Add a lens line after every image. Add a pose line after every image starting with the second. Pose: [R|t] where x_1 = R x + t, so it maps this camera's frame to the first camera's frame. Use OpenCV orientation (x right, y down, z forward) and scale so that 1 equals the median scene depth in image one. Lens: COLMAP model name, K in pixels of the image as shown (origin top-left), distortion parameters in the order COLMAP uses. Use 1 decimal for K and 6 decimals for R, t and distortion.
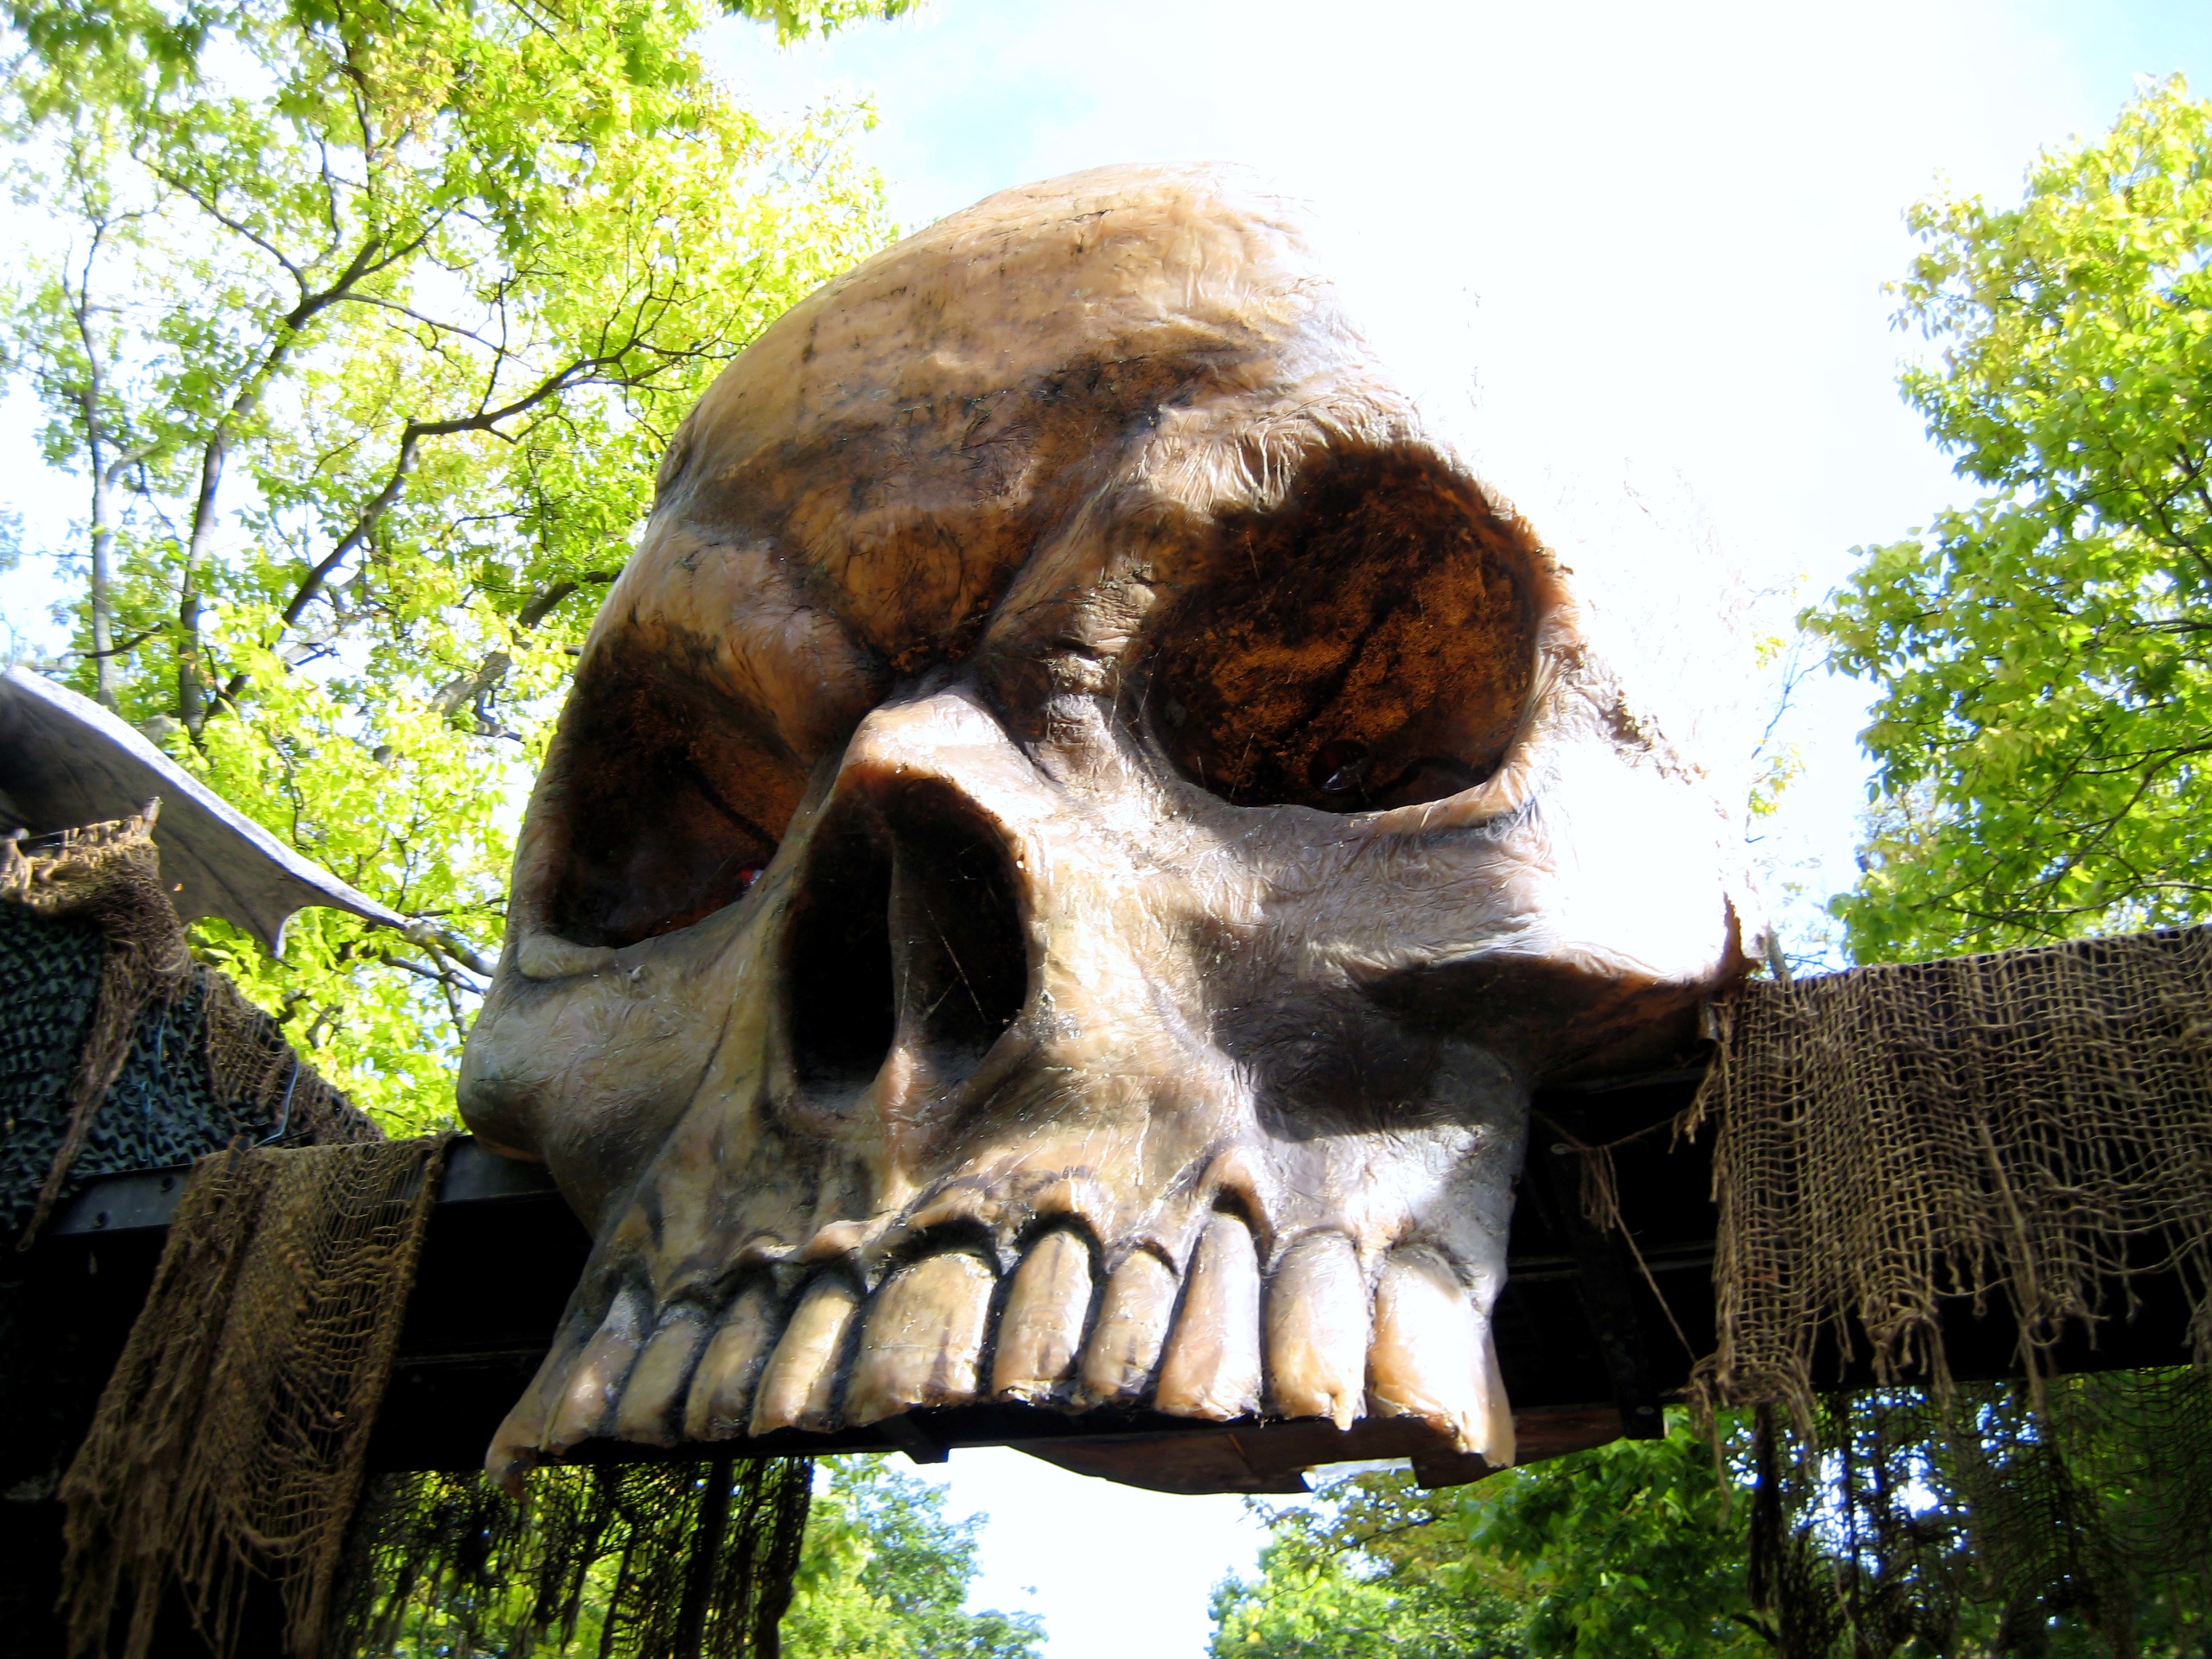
lens RADIAL K [[2366.9, 0, 1106.0], [0, 2366.9, 829.5], [0, 0, 1]] dist [-0.155490, 0.218027]
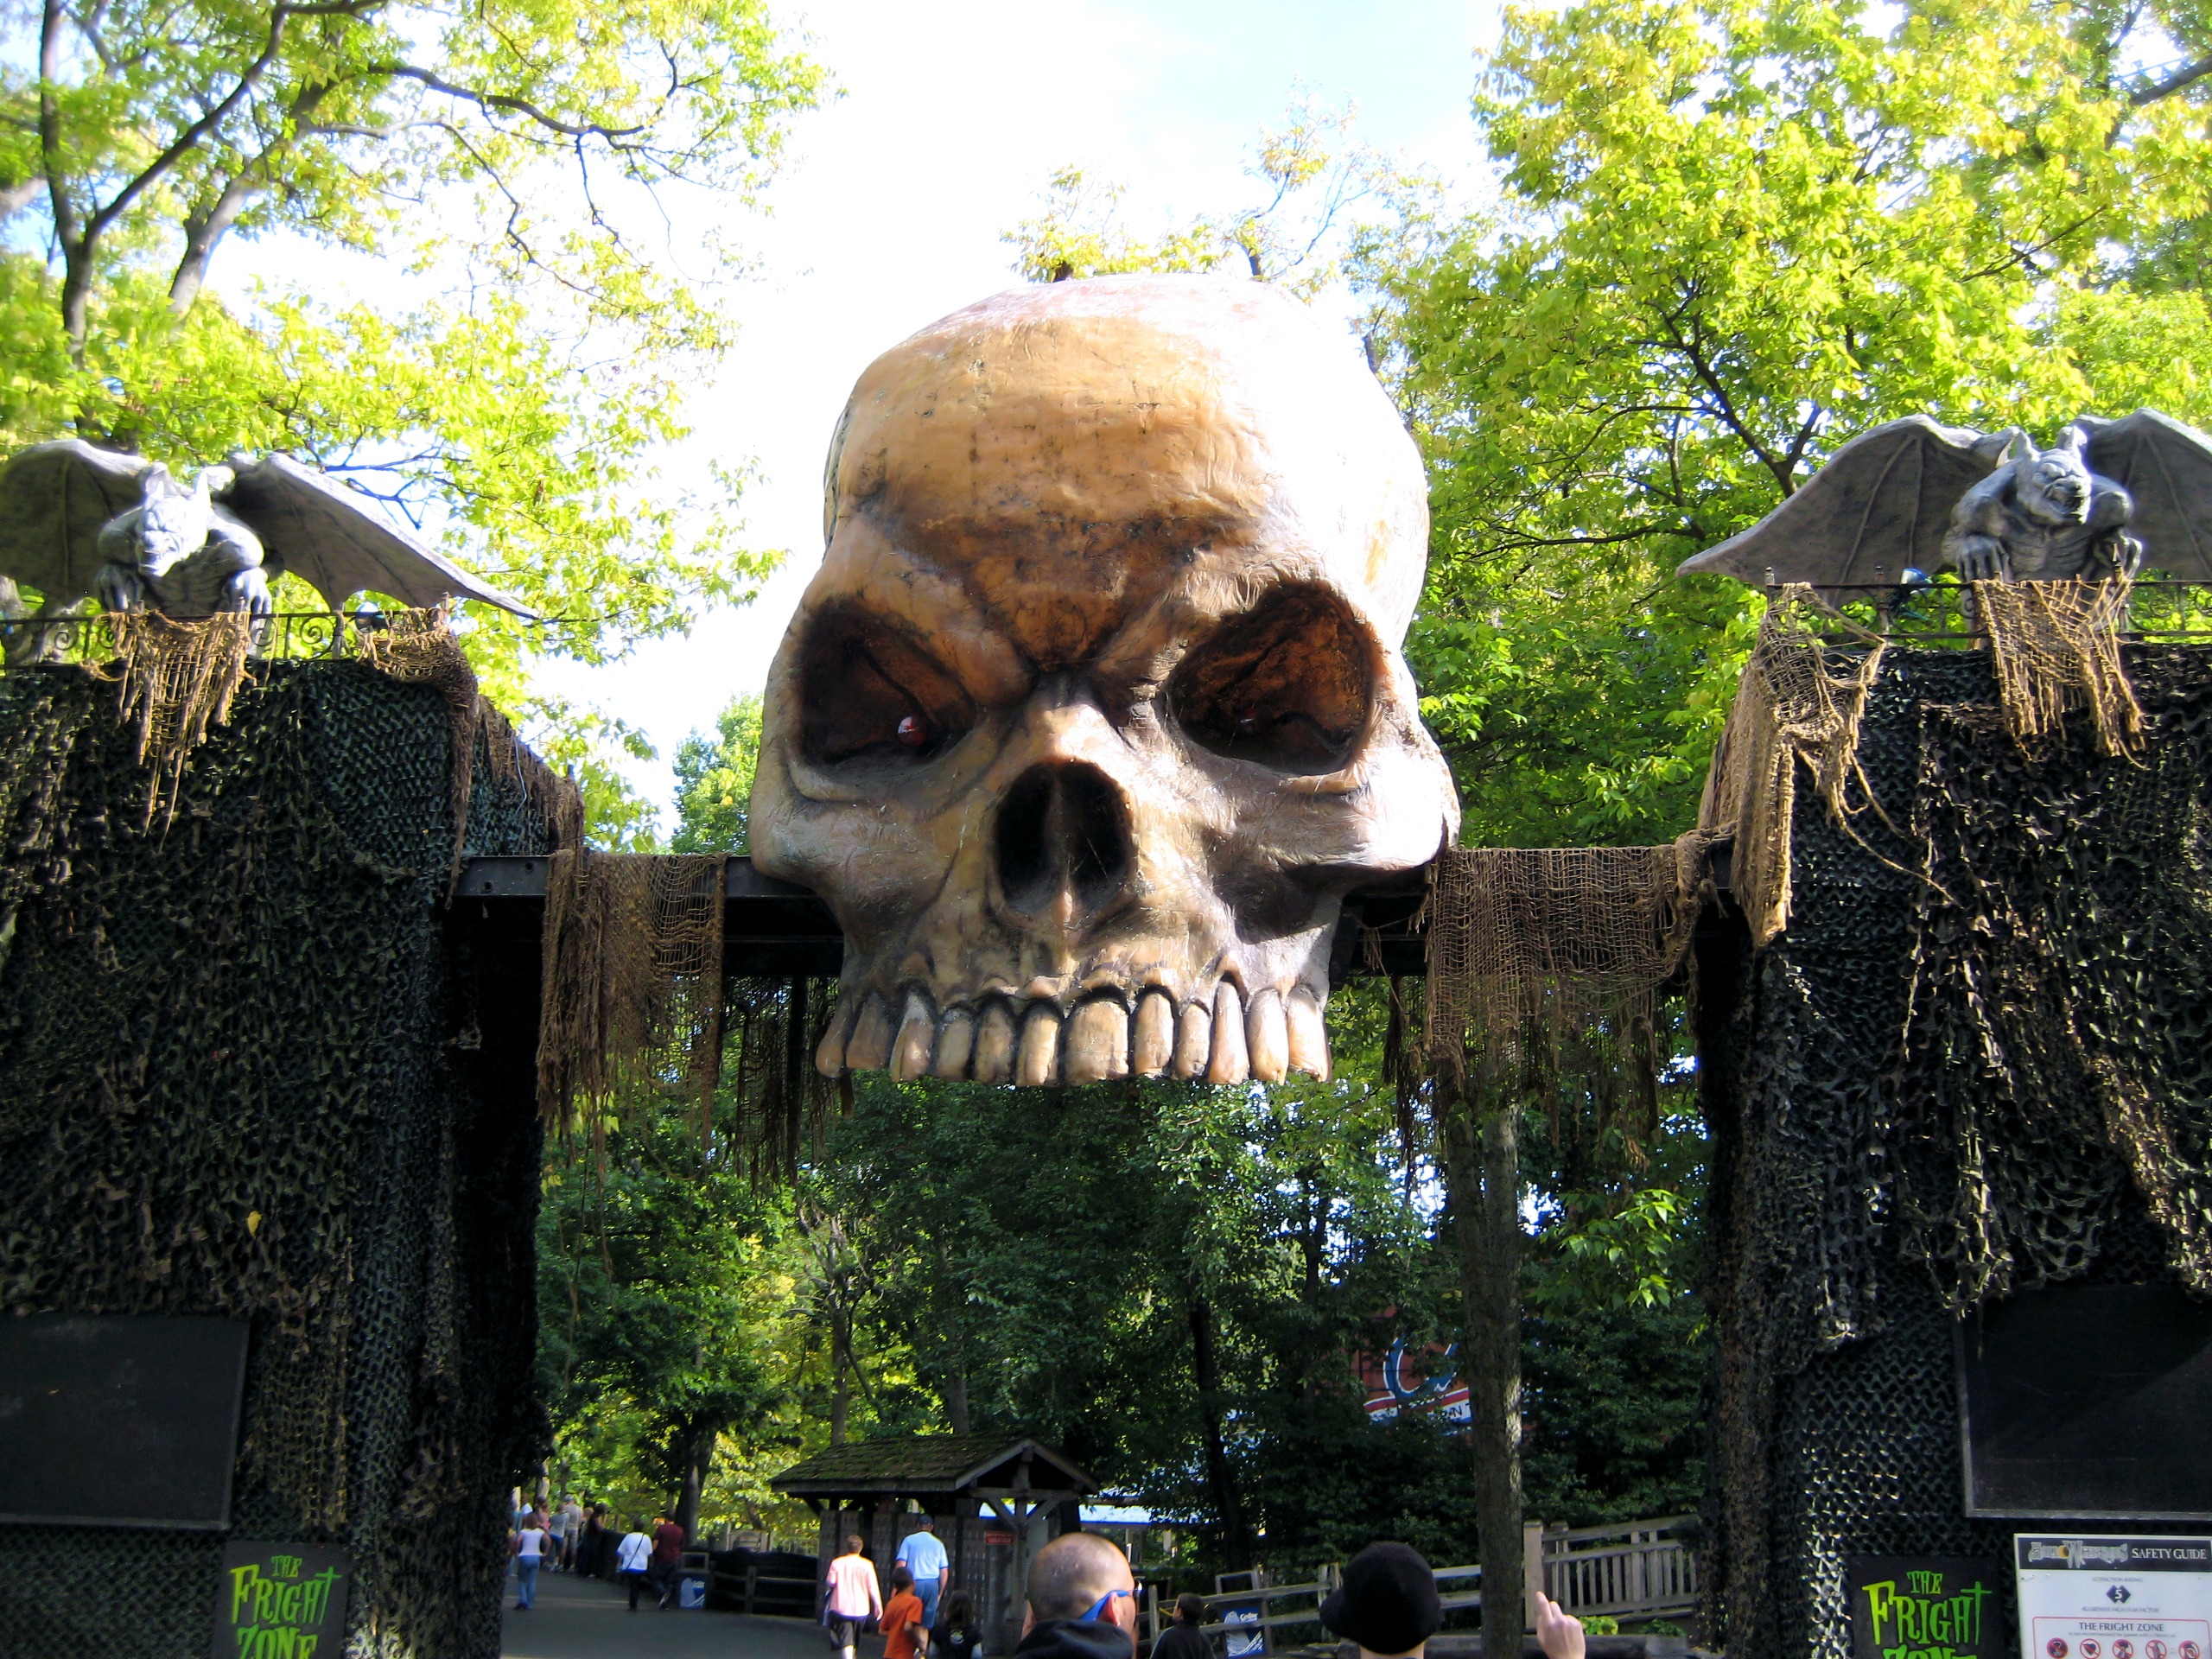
lens RADIAL K [[2366.9, 0, 1106.0], [0, 2366.9, 829.5], [0, 0, 1]] dist [-0.155490, 0.218027]
pose [[0.962928, -0.005060, 0.269711, -0.605231], [-0.096804, 0.926747, 0.363000, -0.706409], [-0.251790, -0.375652, 0.891901, -0.830005]]
